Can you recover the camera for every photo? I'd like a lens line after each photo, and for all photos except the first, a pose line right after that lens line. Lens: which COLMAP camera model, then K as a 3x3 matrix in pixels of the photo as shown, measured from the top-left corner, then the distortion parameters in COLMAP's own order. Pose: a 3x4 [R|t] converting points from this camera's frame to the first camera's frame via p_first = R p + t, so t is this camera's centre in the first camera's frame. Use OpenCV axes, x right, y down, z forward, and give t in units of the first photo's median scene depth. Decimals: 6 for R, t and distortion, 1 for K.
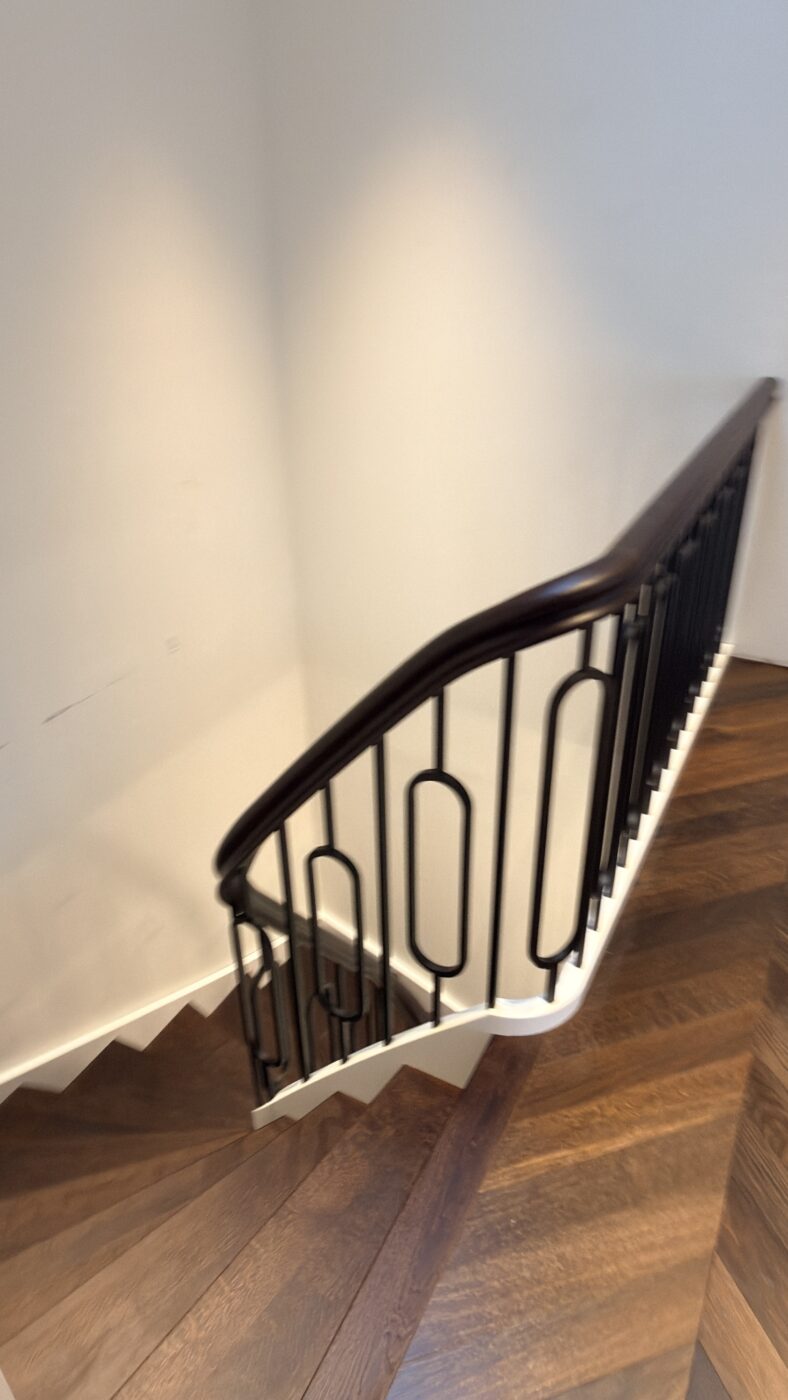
lens RADIAL K [[867.8, 0, 405.6], [0, 867.8, 694.3], [0, 0, 1]] dist [-0.000402, 0.004539]
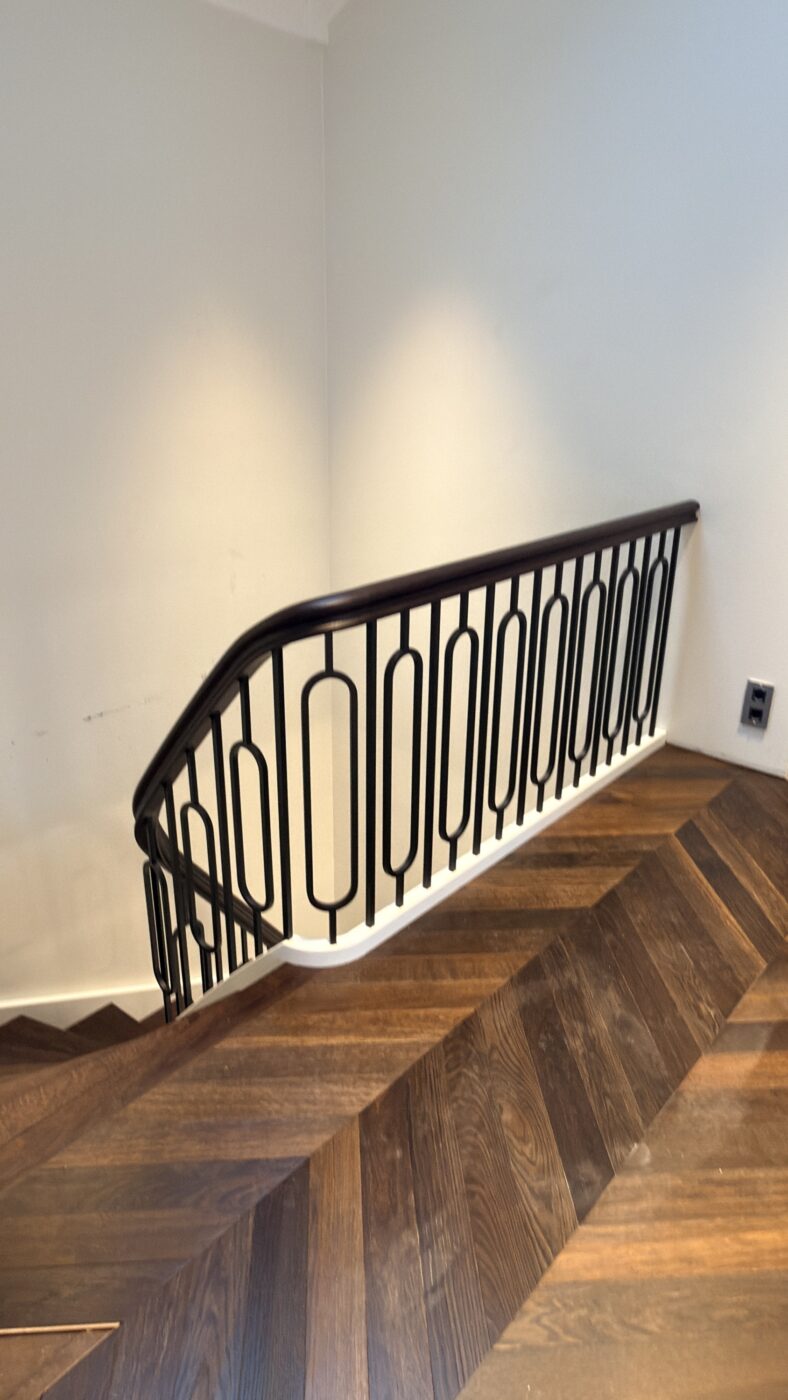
lens RADIAL K [[867.8, 0, 387.7], [0, 867.8, 703.1], [0, 0, 1]] dist [-0.000402, 0.004539]
pose [[0.968438, 0.116200, -0.220511, 0.502386], [-0.141946, 0.984322, -0.104700, 0.134500], [0.204888, 0.132696, 0.969749, -0.270647]]
